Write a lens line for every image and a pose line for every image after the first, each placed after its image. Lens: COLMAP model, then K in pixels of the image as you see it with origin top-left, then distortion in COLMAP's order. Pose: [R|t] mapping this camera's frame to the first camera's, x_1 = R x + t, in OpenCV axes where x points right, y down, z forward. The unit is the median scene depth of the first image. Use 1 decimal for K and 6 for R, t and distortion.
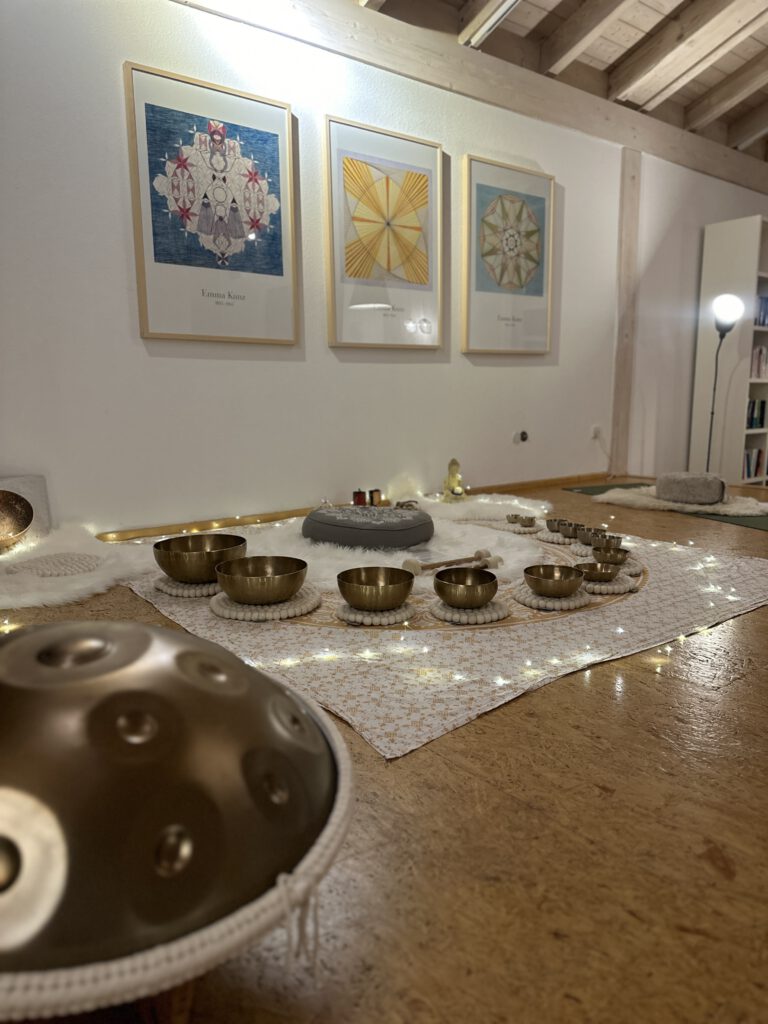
lens RADIAL K [[734.0, 0, 402.5], [0, 734.0, 527.2], [0, 0, 1]] dist [0.005860, -0.002811]
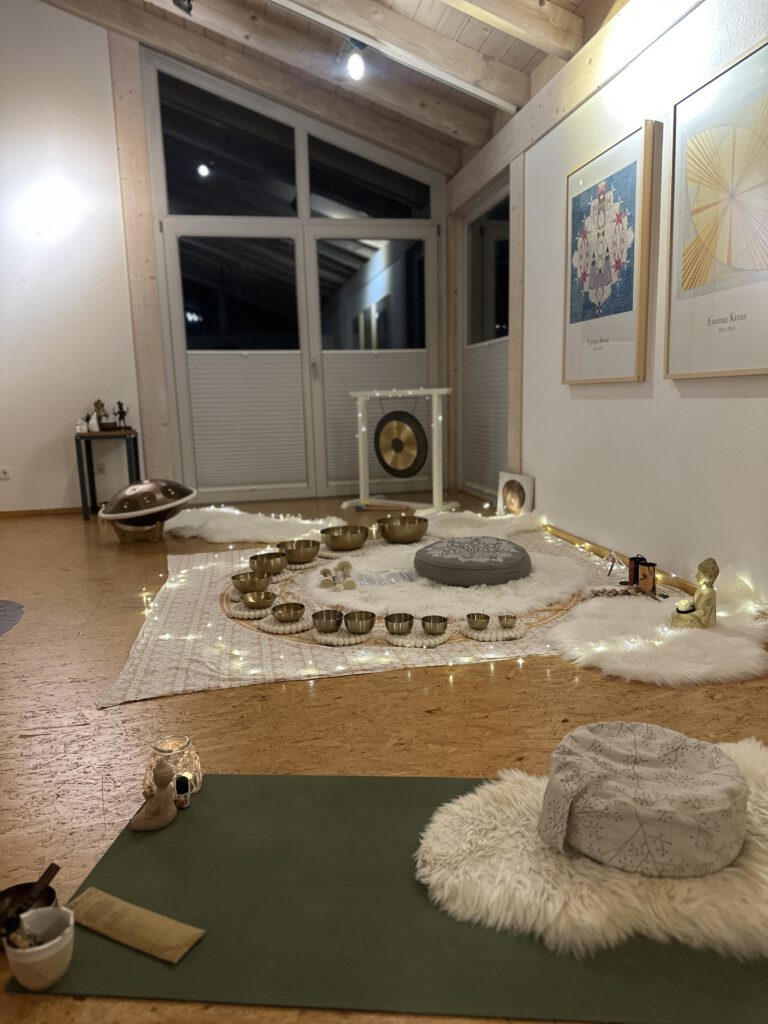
lens RADIAL K [[734.0, 0, 402.5], [0, 734.0, 527.2], [0, 0, 1]] dist [0.005860, -0.002811]
pose [[-0.433661, 0.181710, -0.882564, 0.880891], [-0.128751, 0.956910, 0.260281, -0.295127], [0.891830, 0.226505, -0.391579, 1.217960]]
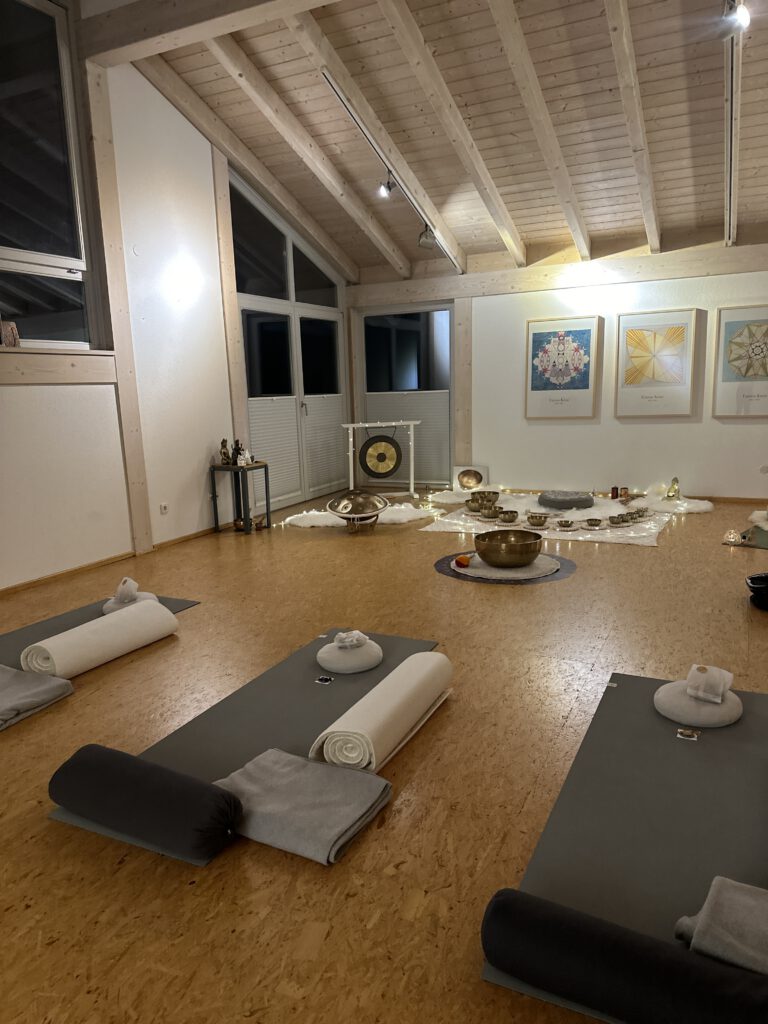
lens RADIAL K [[708.3, 0, 384.0], [0, 708.3, 512.0], [0, 0, 1]] dist [0.051625, -0.001388]
pose [[0.453440, 0.158282, -0.877120, 1.605137], [-0.134444, 0.984991, 0.108245, -0.126541], [0.881088, 0.068841, 0.467915, -0.584194]]
